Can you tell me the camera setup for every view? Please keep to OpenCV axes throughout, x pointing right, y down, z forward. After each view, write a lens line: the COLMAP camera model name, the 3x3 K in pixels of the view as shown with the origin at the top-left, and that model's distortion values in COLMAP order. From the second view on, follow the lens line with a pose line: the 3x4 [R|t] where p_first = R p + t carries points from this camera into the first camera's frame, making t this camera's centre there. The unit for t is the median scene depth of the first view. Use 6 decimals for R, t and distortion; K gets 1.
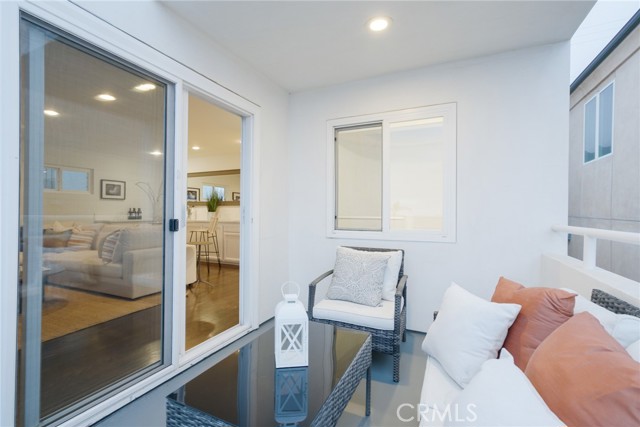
lens RADIAL K [[291.7, 0, 303.9], [0, 291.7, 210.5], [0, 0, 1]] dist [0.012272, -0.000144]
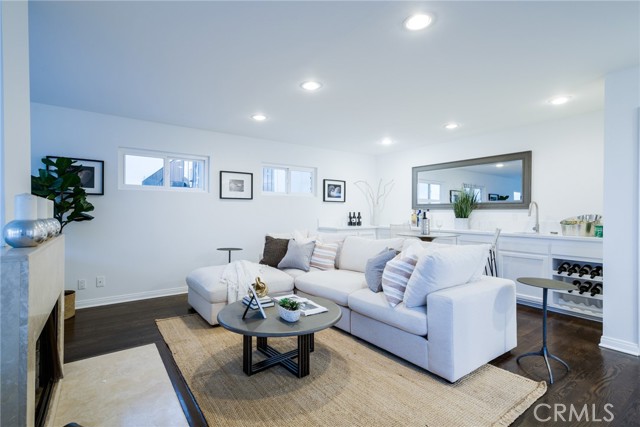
lens RADIAL K [[308.5, 0, 326.8], [0, 308.5, 212.4], [0, 0, 1]] dist [0.054652, 0.000483]
pose [[0.898300, 0.001314, -0.439380, -0.283604], [0.001235, 0.999984, 0.005515, -0.013689], [0.439380, -0.005497, 0.898284, 0.188883]]
